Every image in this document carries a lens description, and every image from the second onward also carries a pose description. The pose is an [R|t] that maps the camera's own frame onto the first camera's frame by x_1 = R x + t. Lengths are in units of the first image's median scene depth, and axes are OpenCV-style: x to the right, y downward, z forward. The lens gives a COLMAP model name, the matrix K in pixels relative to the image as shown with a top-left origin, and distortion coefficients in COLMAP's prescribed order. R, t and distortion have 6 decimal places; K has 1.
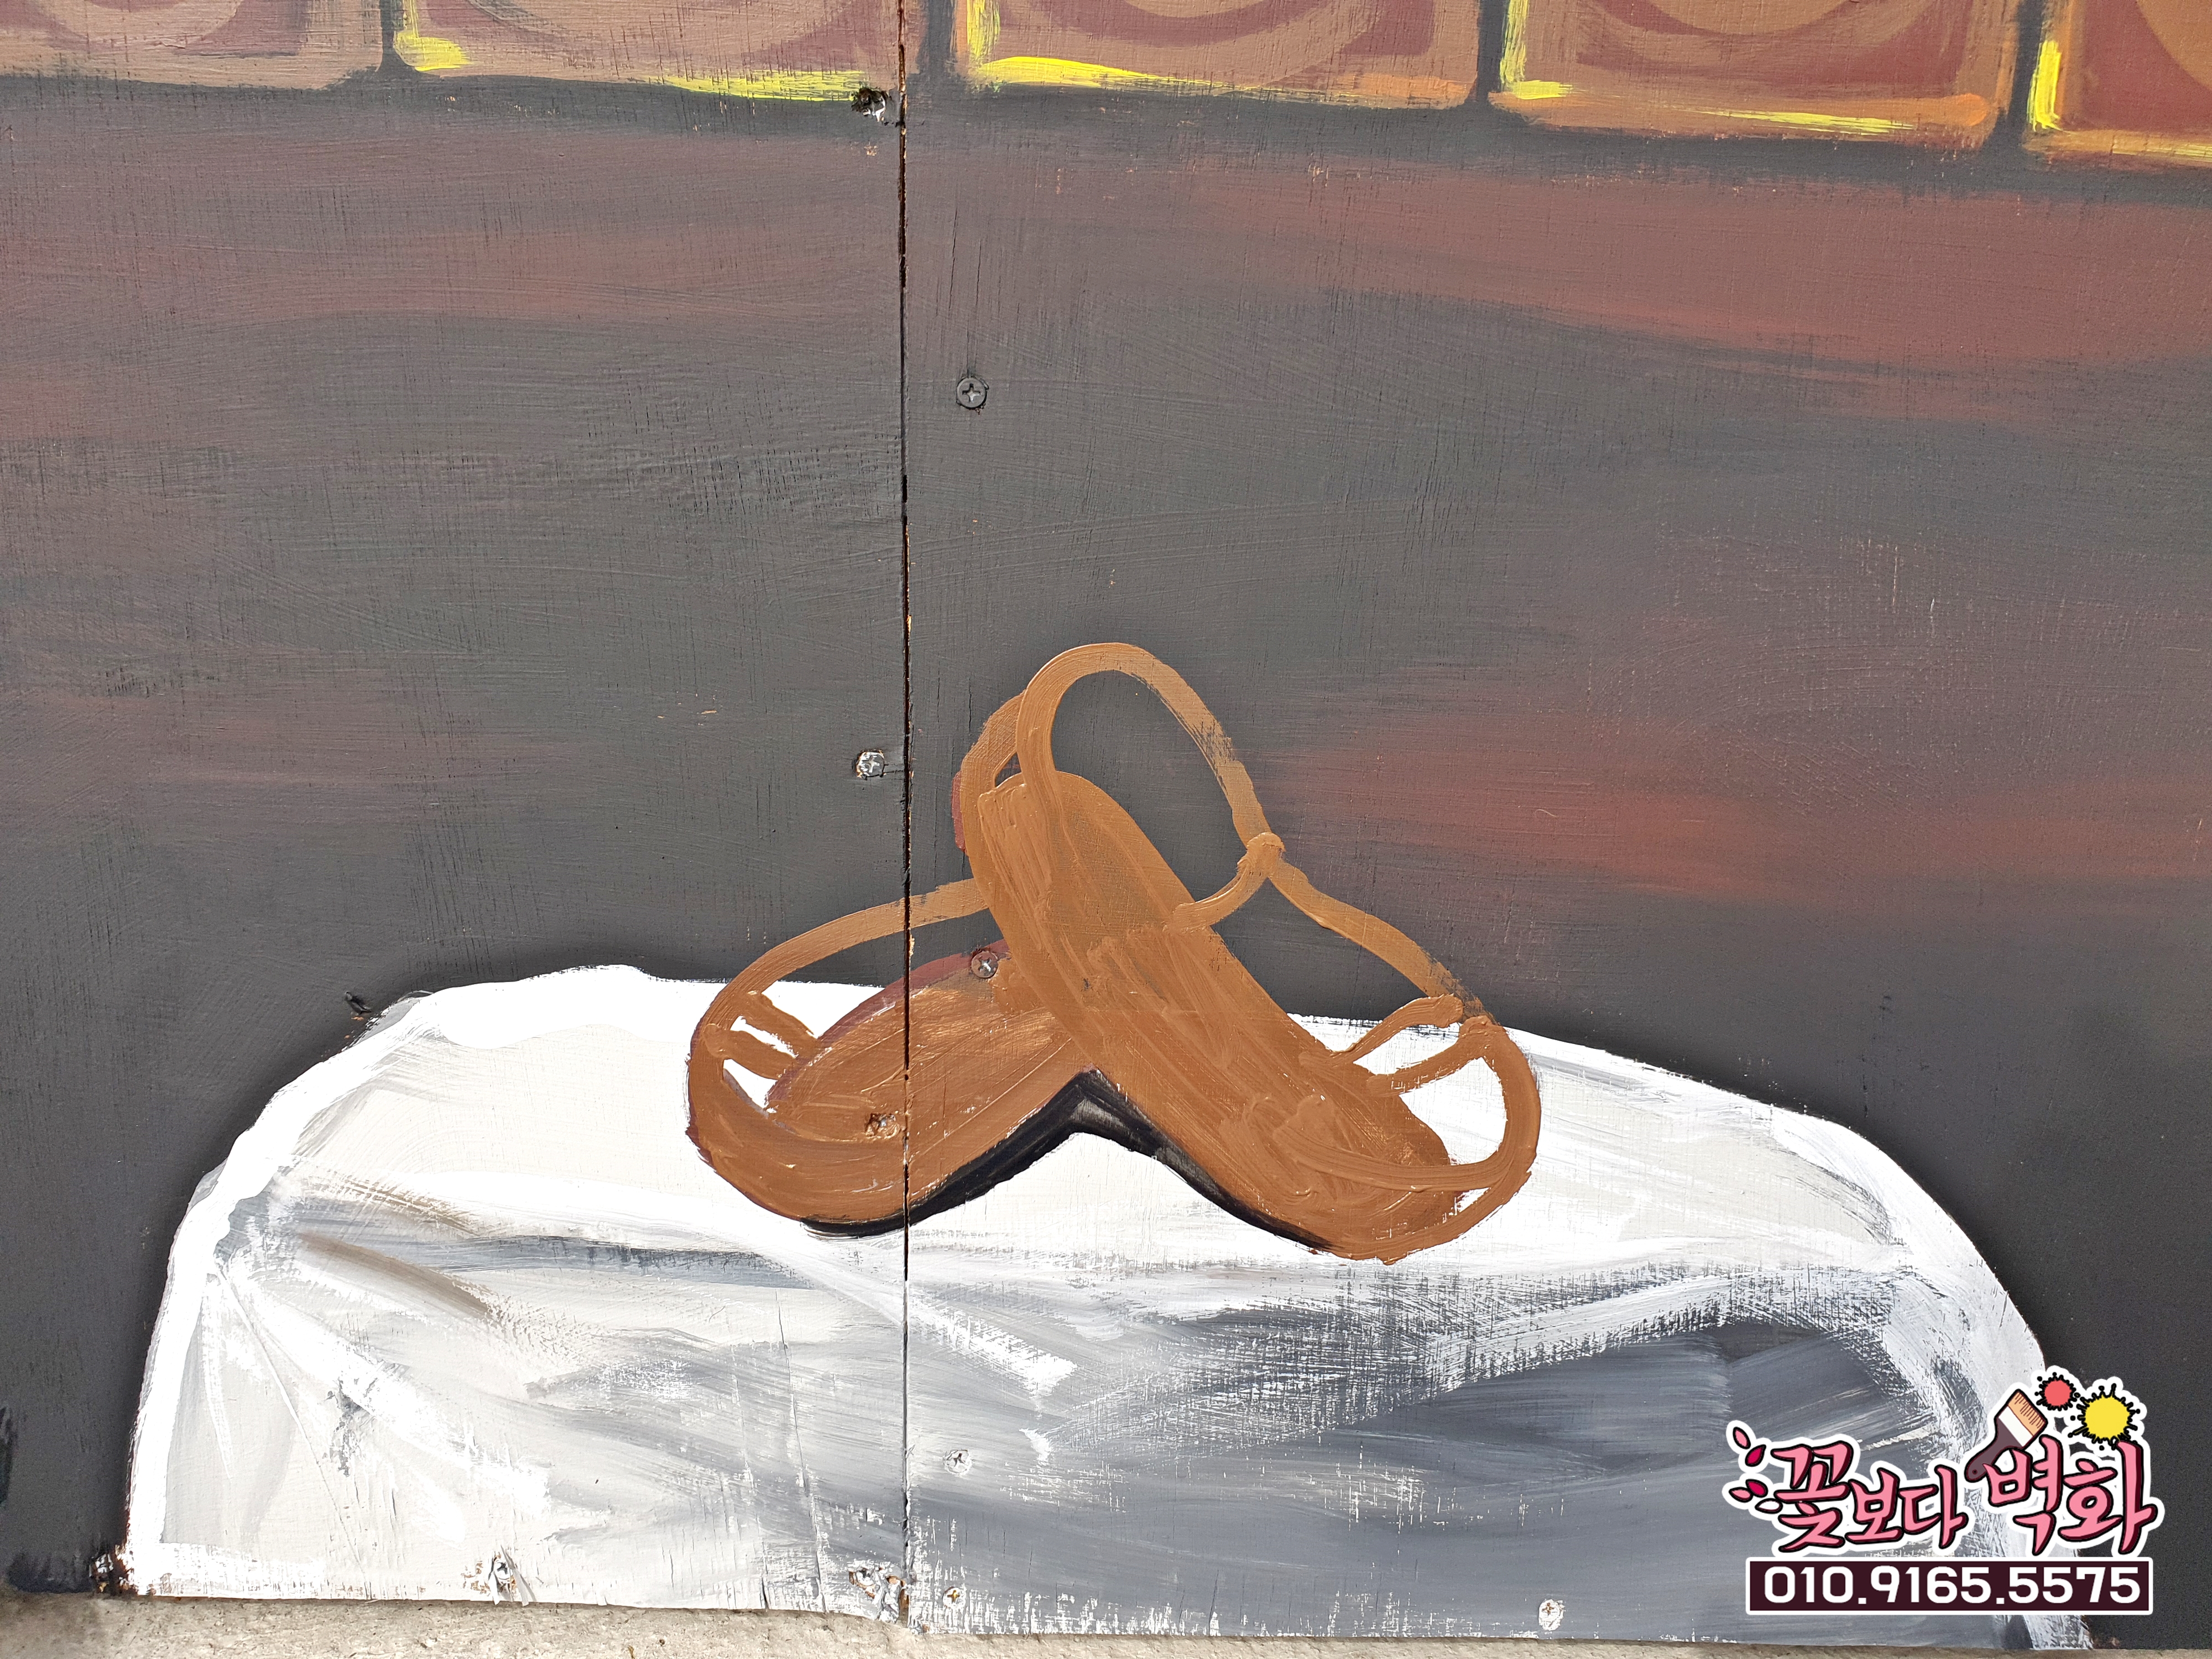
lens RADIAL K [[1775.6, 0, 1101.1], [0, 1775.6, 835.7], [0, 0, 1]] dist [0.009539, -0.005537]
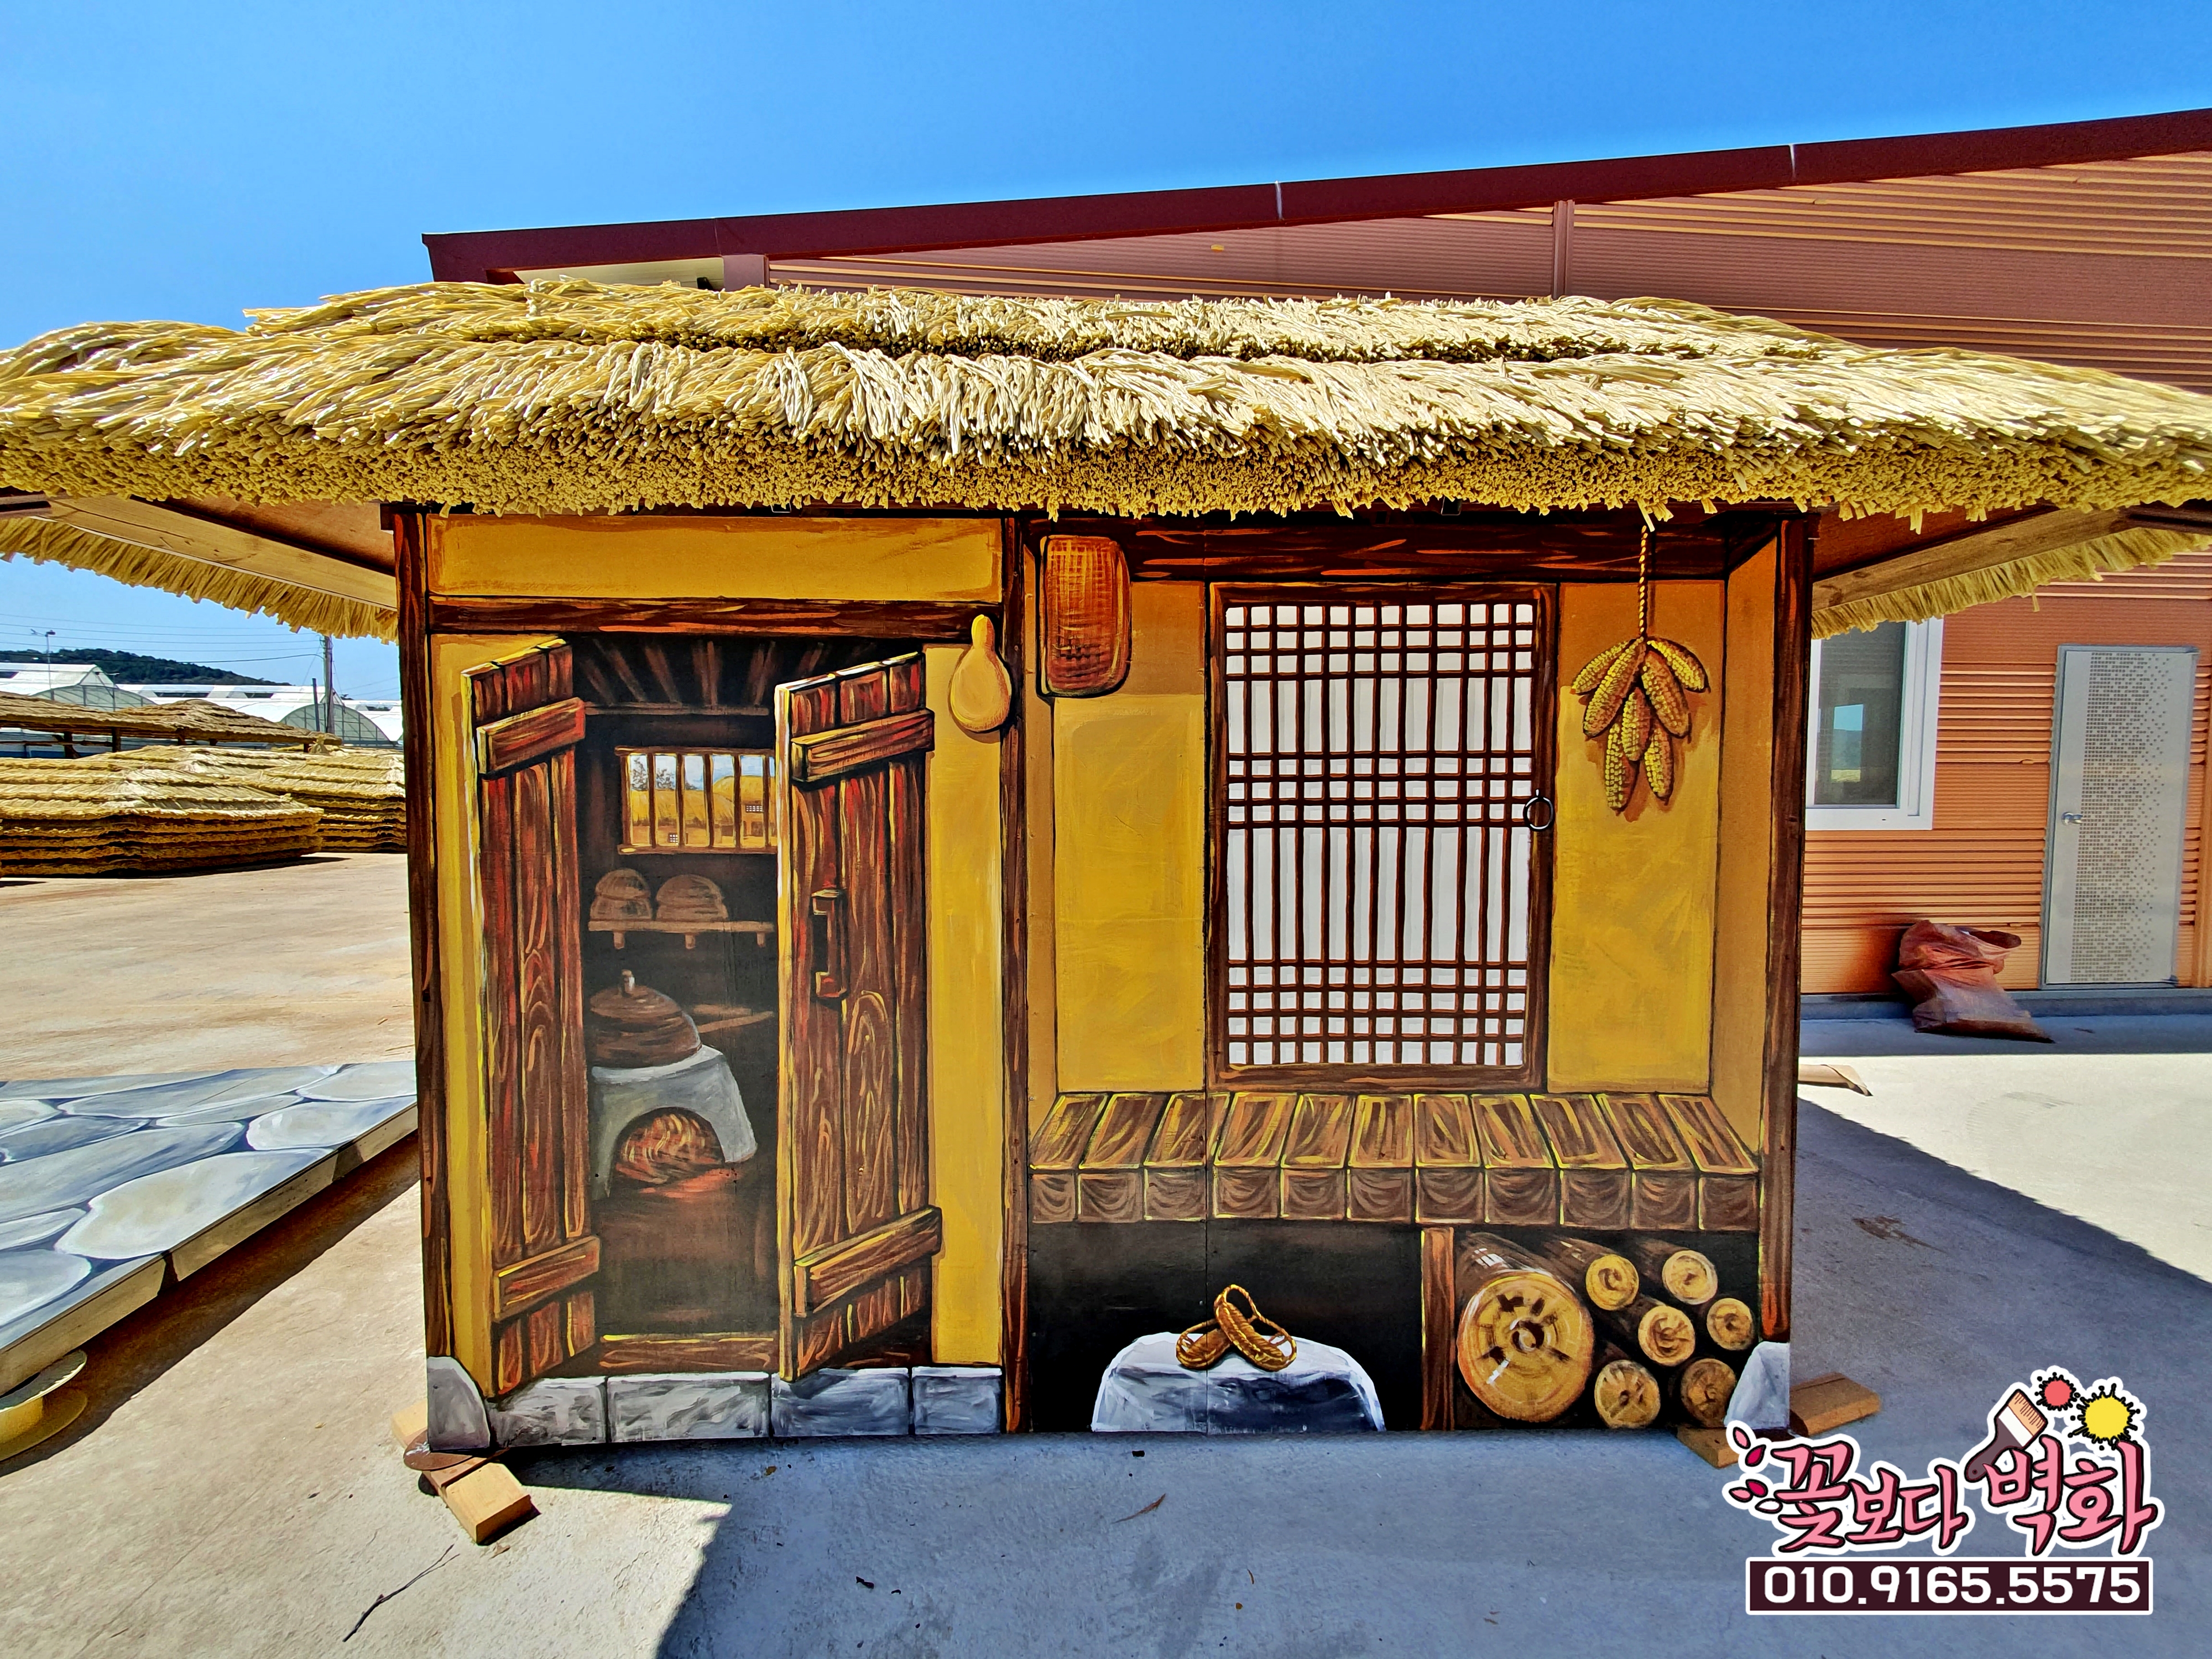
lens RADIAL K [[906.9, 0, 1129.3], [0, 906.9, 838.2], [0, 0, 1]] dist [0.007035, -0.000587]
pose [[0.999505, -0.029673, 0.010437, -0.391649], [0.031008, 0.985199, -0.168586, -1.248218], [-0.005280, 0.168827, 0.985632, -2.882545]]
